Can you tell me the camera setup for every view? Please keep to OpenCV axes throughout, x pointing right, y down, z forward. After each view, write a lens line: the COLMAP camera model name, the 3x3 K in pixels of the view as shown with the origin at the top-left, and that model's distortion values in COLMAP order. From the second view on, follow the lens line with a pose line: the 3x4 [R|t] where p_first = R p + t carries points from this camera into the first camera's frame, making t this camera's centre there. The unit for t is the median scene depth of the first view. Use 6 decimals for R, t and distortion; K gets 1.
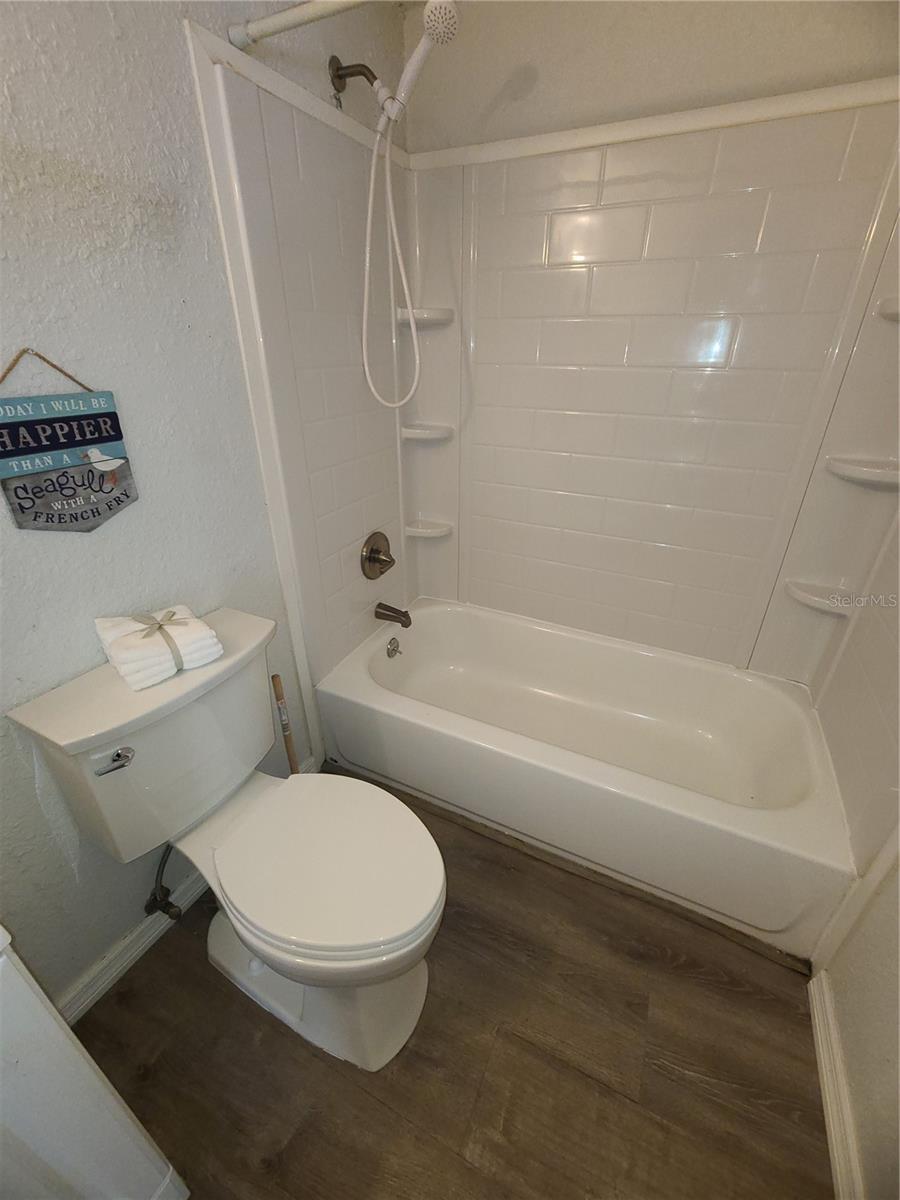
lens RADIAL K [[493.2, 0, 453.4], [0, 493.2, 592.3], [0, 0, 1]] dist [0.000004, -0.000477]
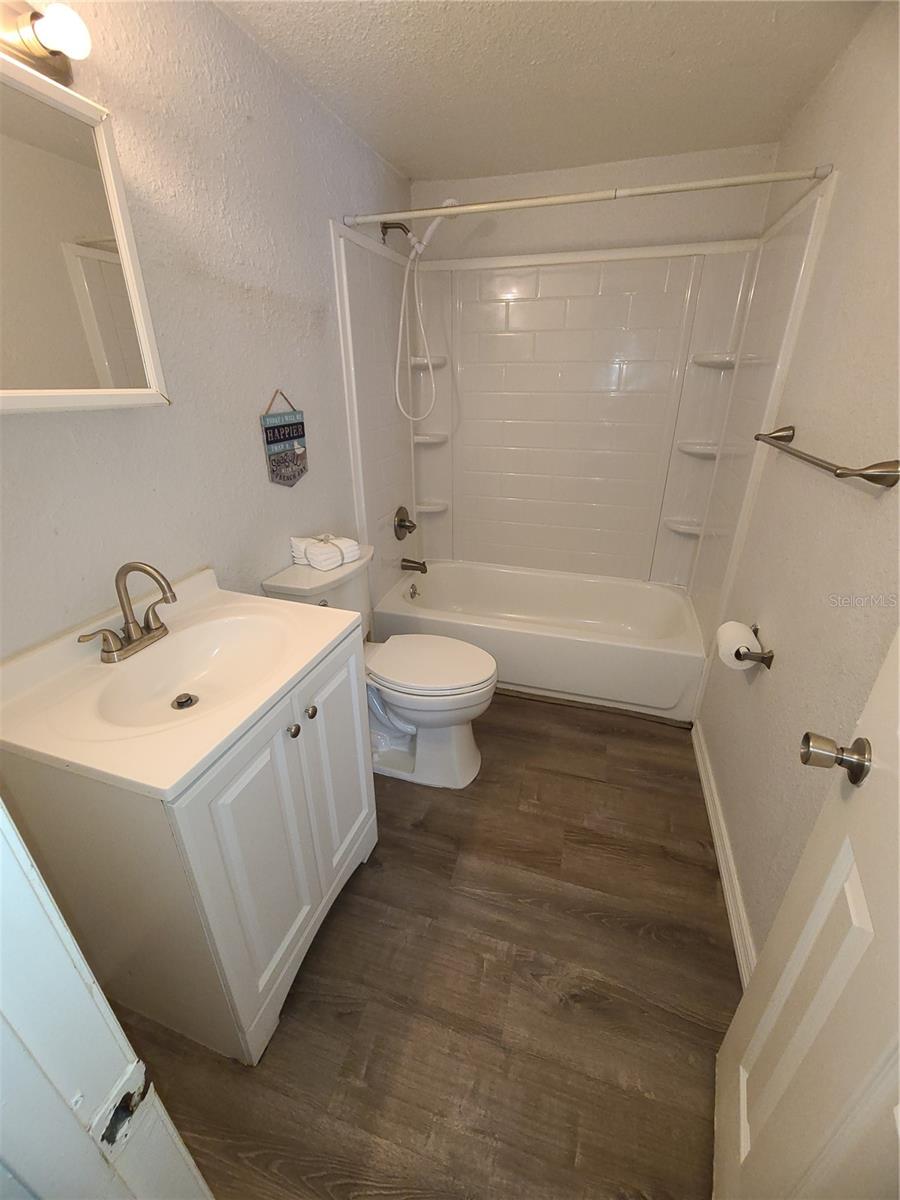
lens RADIAL K [[493.2, 0, 453.4], [0, 493.2, 592.3], [0, 0, 1]] dist [0.000004, -0.000477]
pose [[0.989051, -0.070983, 0.129385, -0.327135], [0.076658, 0.996278, -0.039416, 0.305394], [-0.126105, 0.048902, 0.990811, -0.688346]]
